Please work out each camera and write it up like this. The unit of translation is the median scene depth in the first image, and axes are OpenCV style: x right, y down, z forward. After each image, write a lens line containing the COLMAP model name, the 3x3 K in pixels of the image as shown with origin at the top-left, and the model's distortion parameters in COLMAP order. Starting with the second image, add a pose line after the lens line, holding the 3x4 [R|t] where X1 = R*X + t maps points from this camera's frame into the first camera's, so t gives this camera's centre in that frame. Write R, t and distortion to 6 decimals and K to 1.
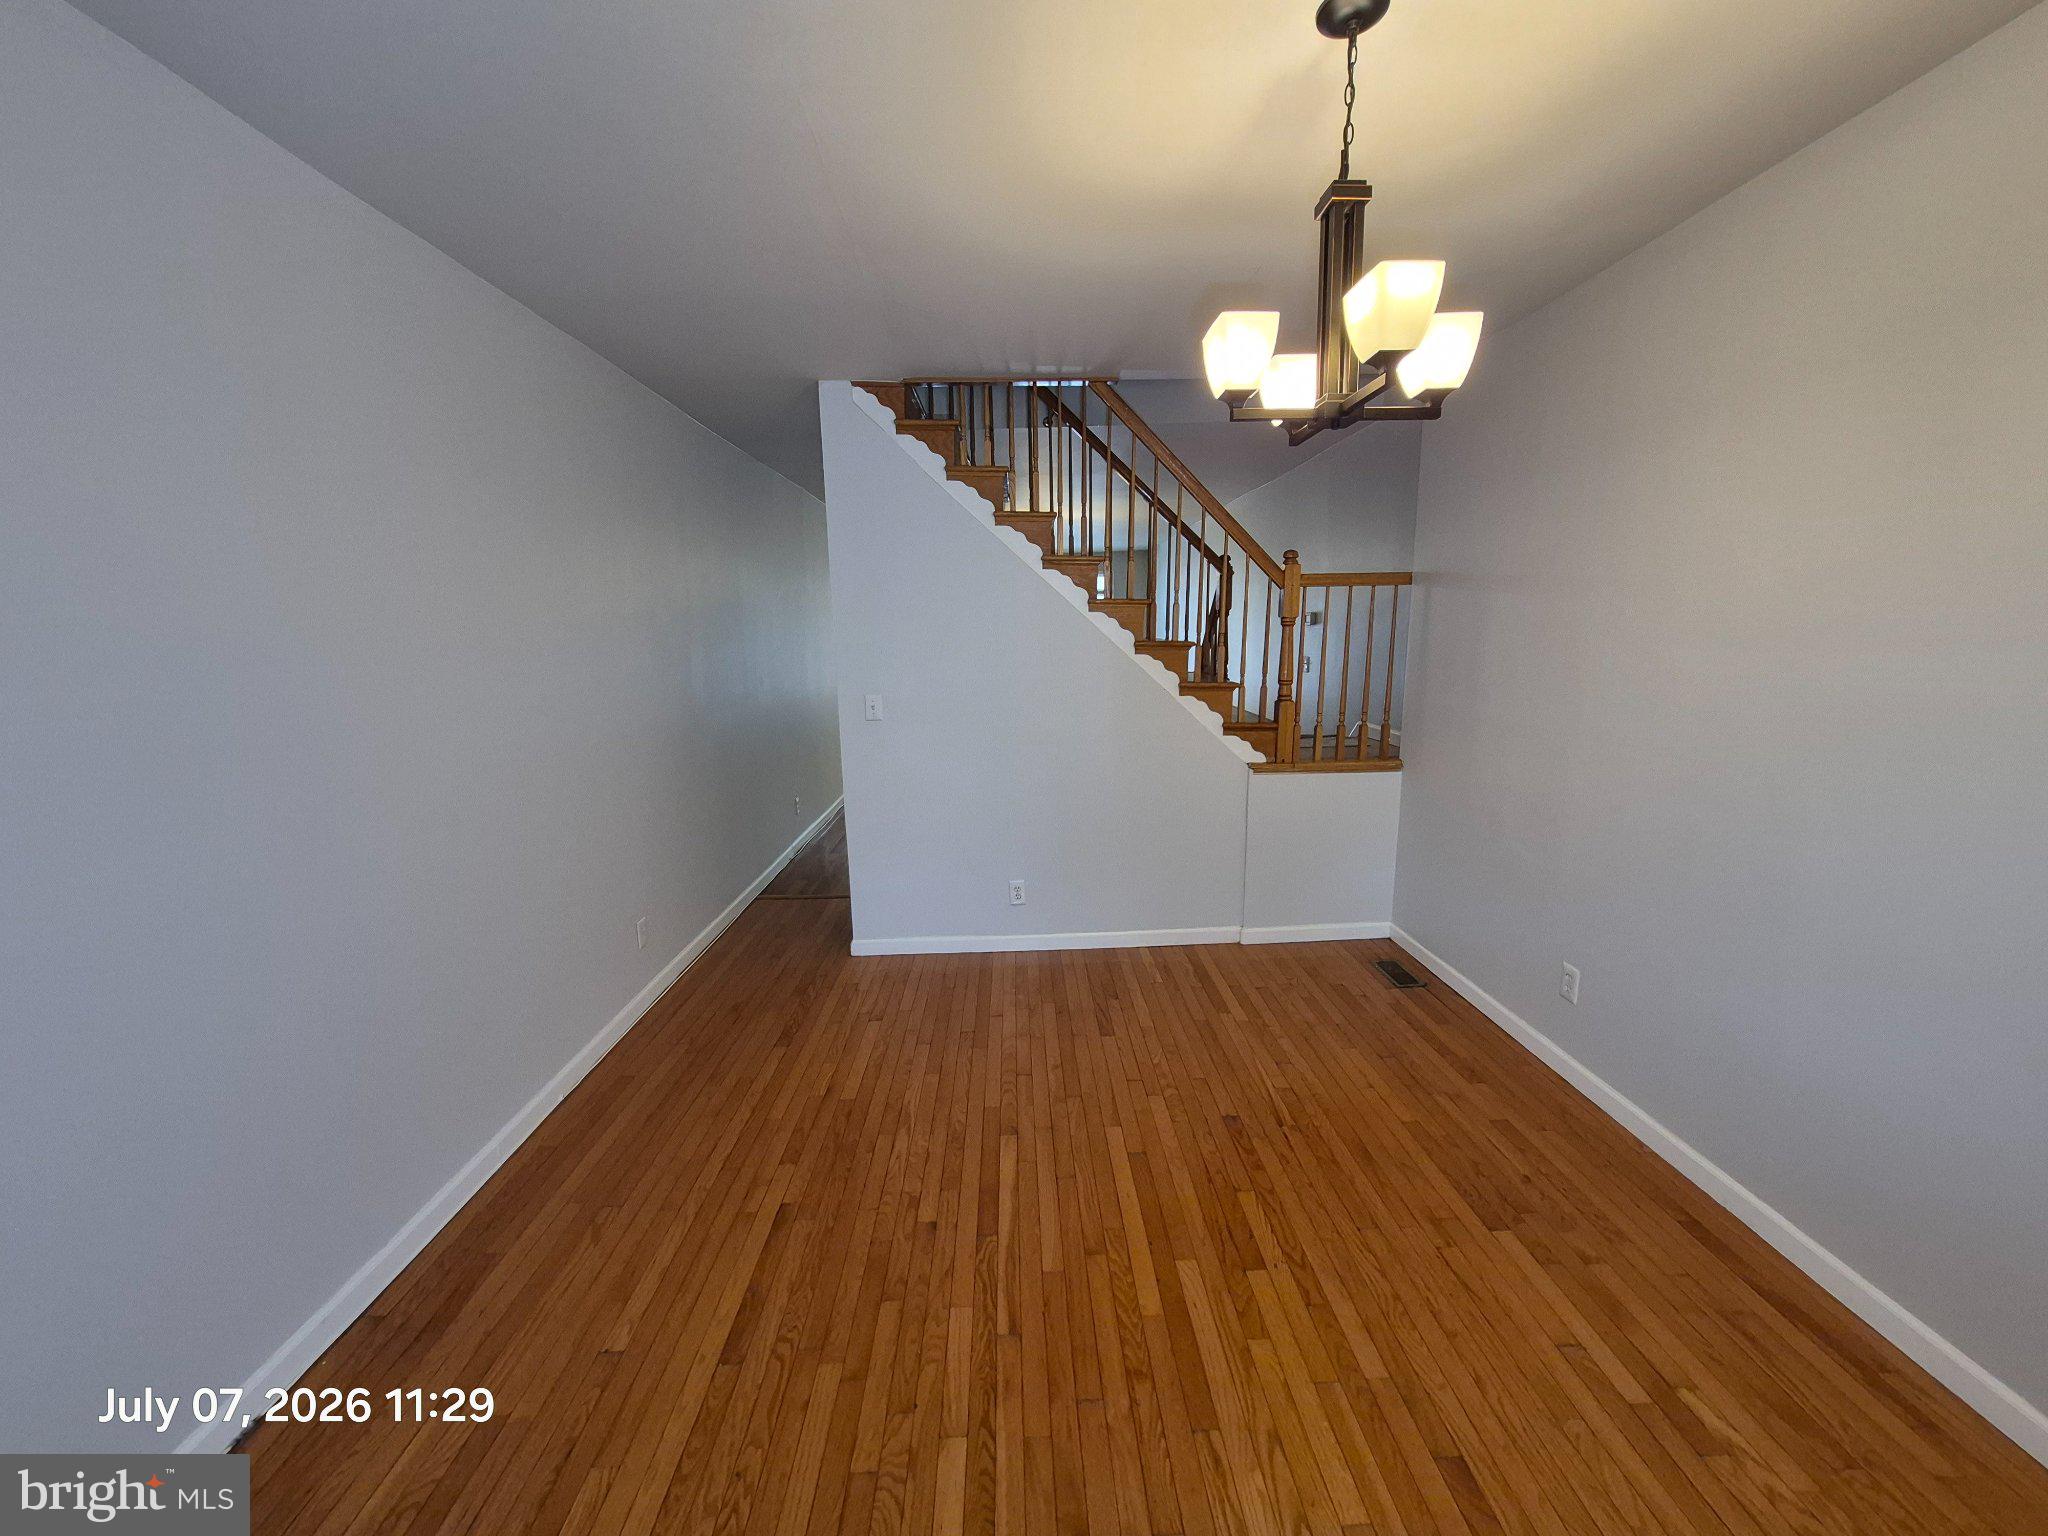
lens RADIAL K [[803.9, 0, 1030.6], [0, 803.9, 774.3], [0, 0, 1]] dist [0.002568, 0.000149]
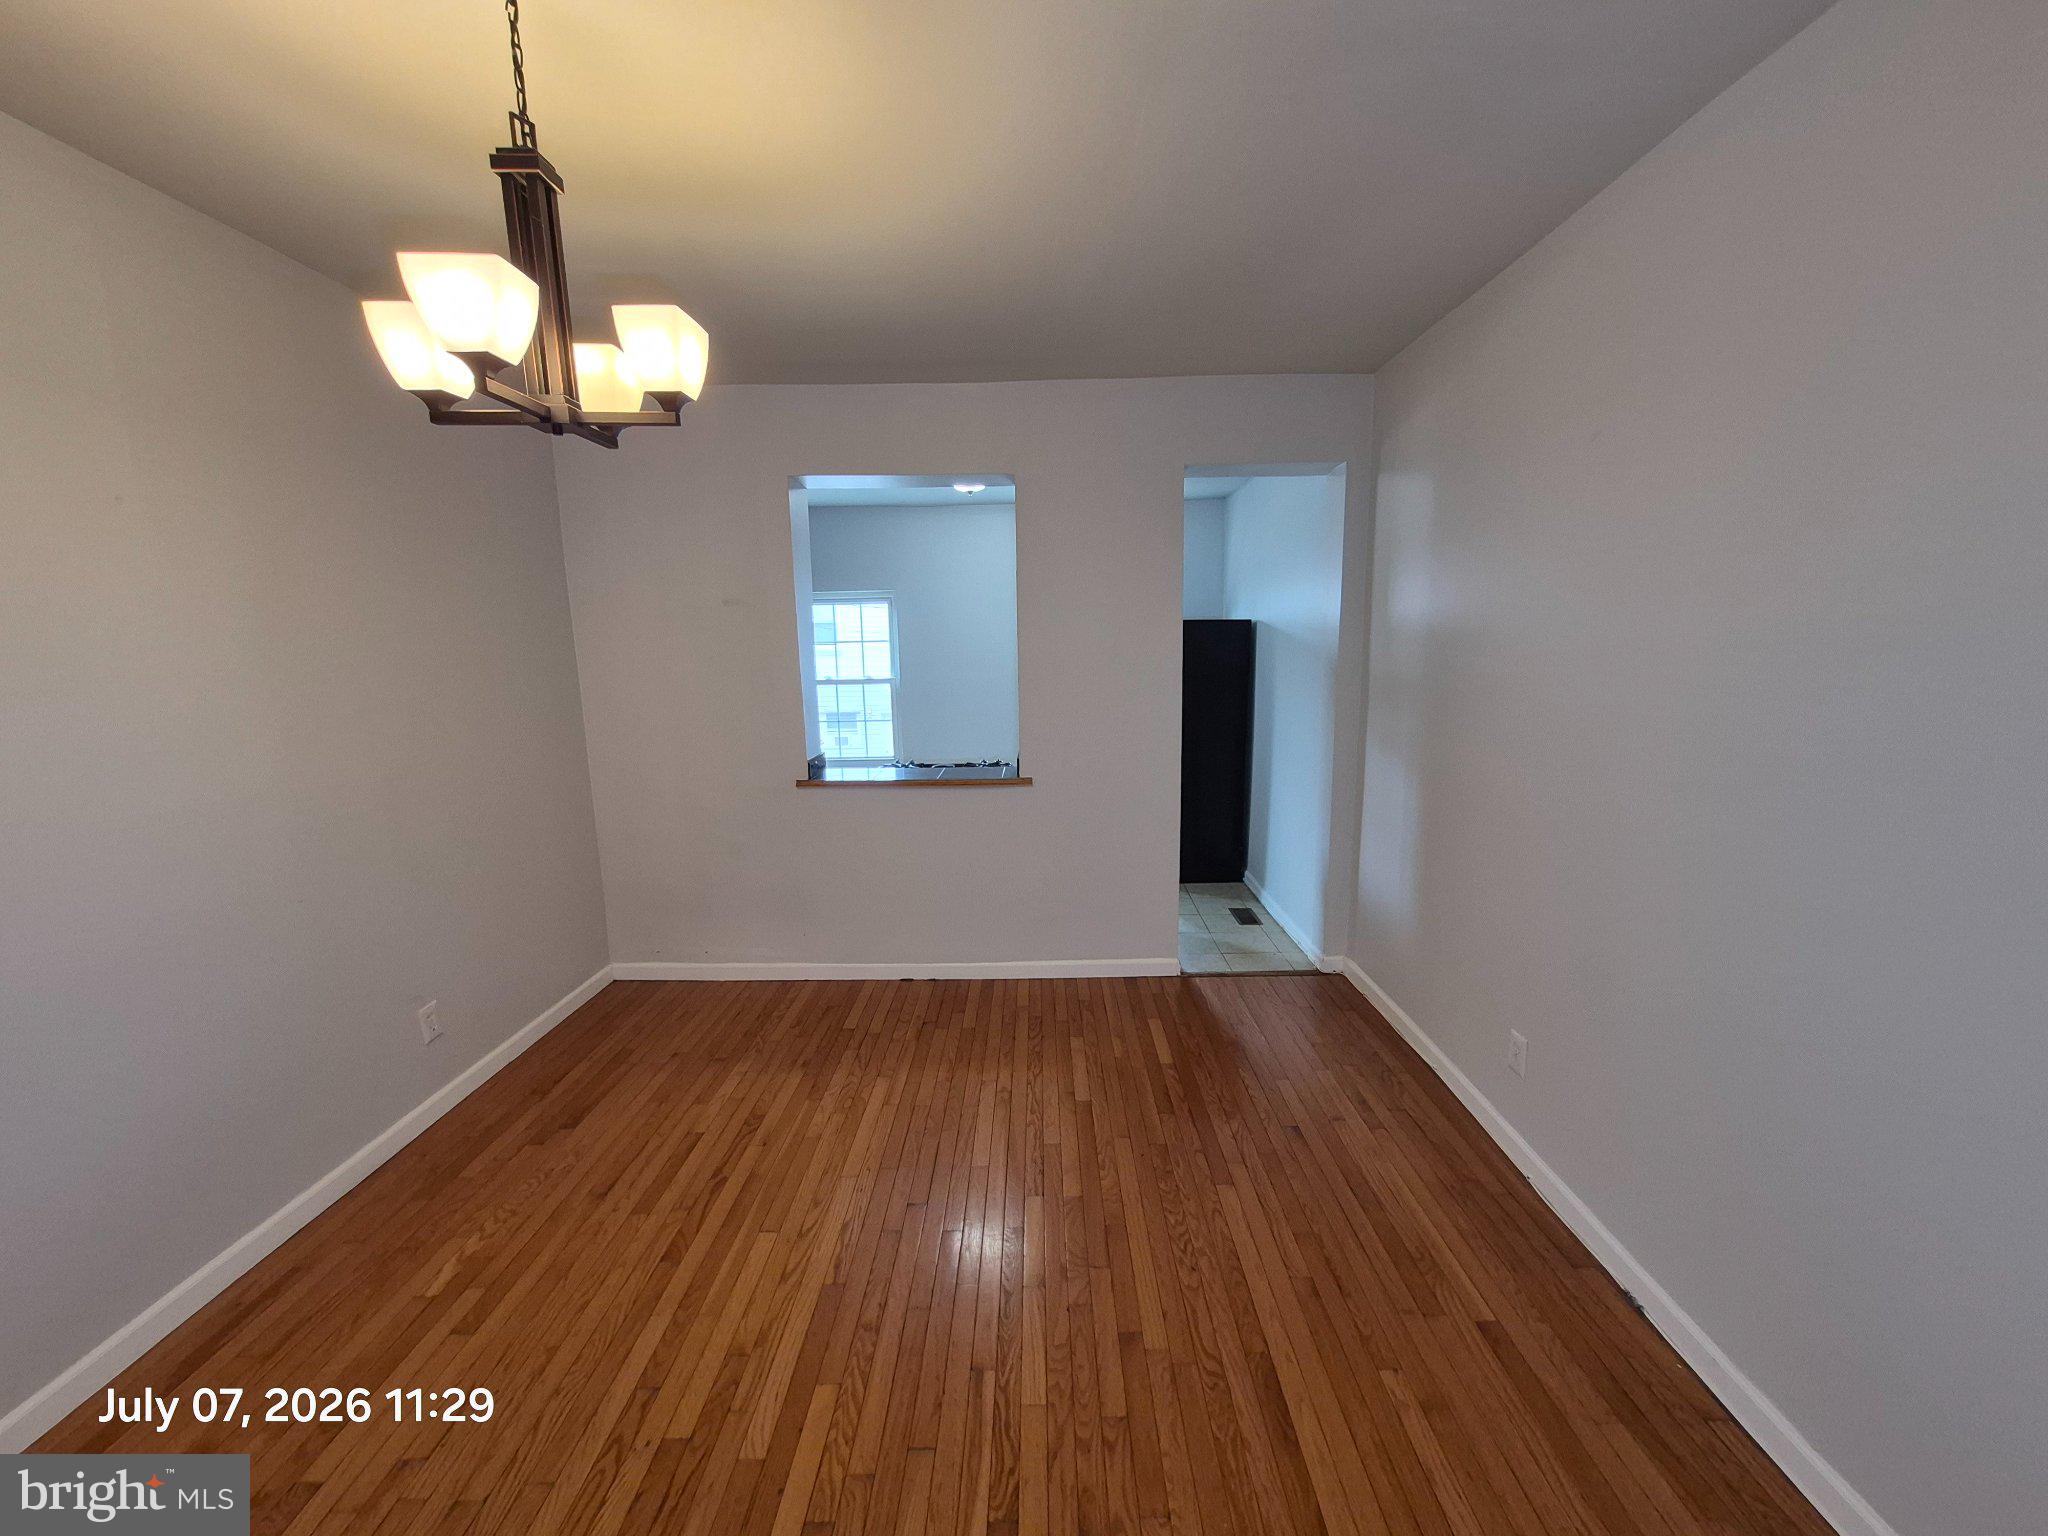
lens RADIAL K [[803.9, 0, 1030.6], [0, 803.9, 774.3], [0, 0, 1]] dist [0.002568, 0.000149]
pose [[-0.998700, 0.026331, 0.043654, -0.144051], [0.039604, 0.939912, 0.339113, -0.305050], [-0.032102, 0.340401, -0.939732, 1.651882]]
